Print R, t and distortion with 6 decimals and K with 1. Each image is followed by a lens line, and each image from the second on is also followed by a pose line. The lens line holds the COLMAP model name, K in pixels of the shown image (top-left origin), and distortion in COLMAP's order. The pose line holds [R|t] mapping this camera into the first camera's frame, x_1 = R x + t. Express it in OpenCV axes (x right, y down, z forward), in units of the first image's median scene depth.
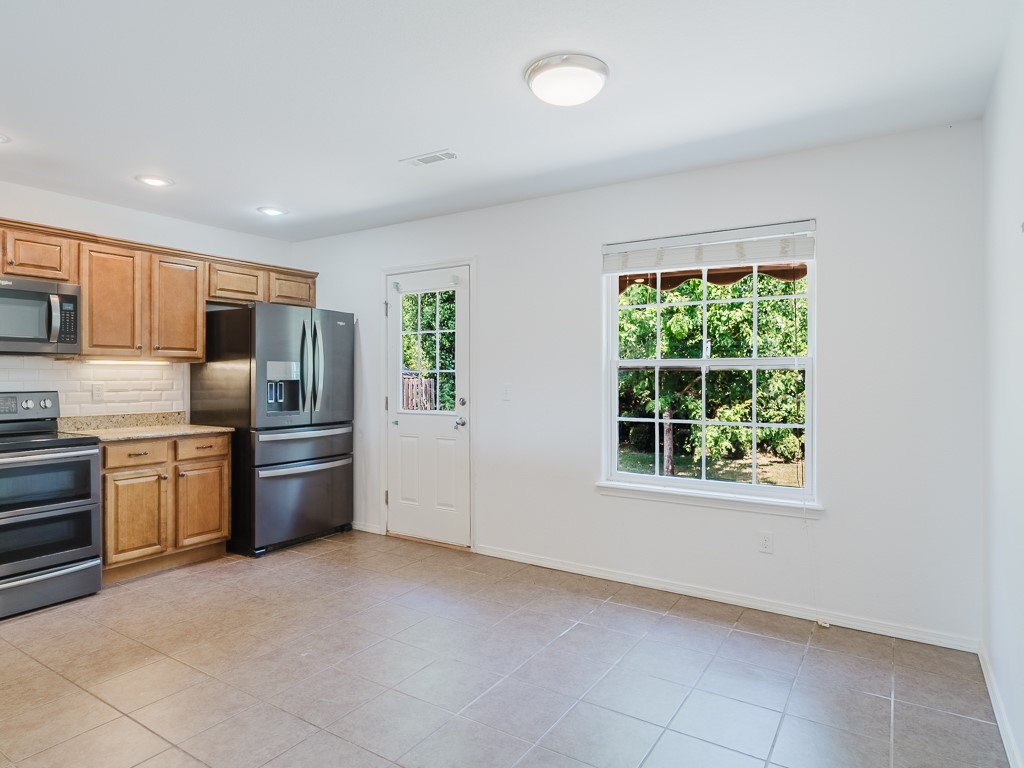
lens RADIAL K [[596.1, 0, 514.7], [0, 596.1, 378.4], [0, 0, 1]] dist [-0.003205, -0.000131]
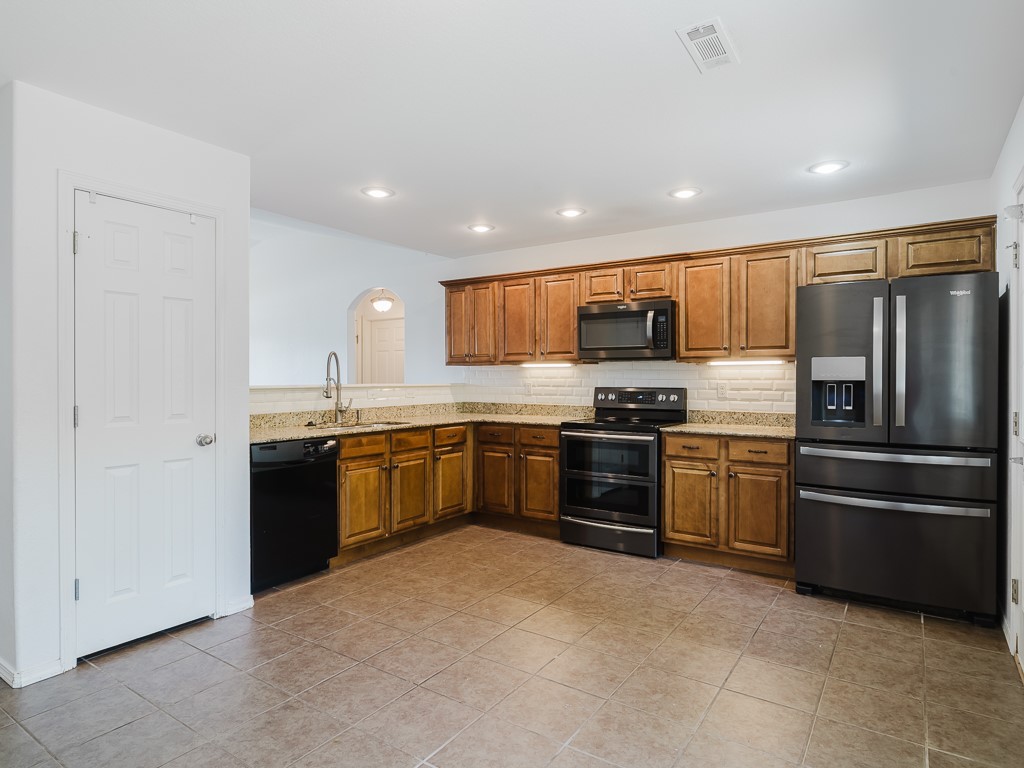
lens RADIAL K [[596.1, 0, 511.6], [0, 596.1, 383.9], [0, 0, 1]] dist [-0.003205, -0.000131]
pose [[-0.027279, 0.010347, -0.999574, 0.444854], [-0.006749, 0.999922, 0.010535, 0.002036], [0.999605, 0.007034, -0.027207, 0.674083]]
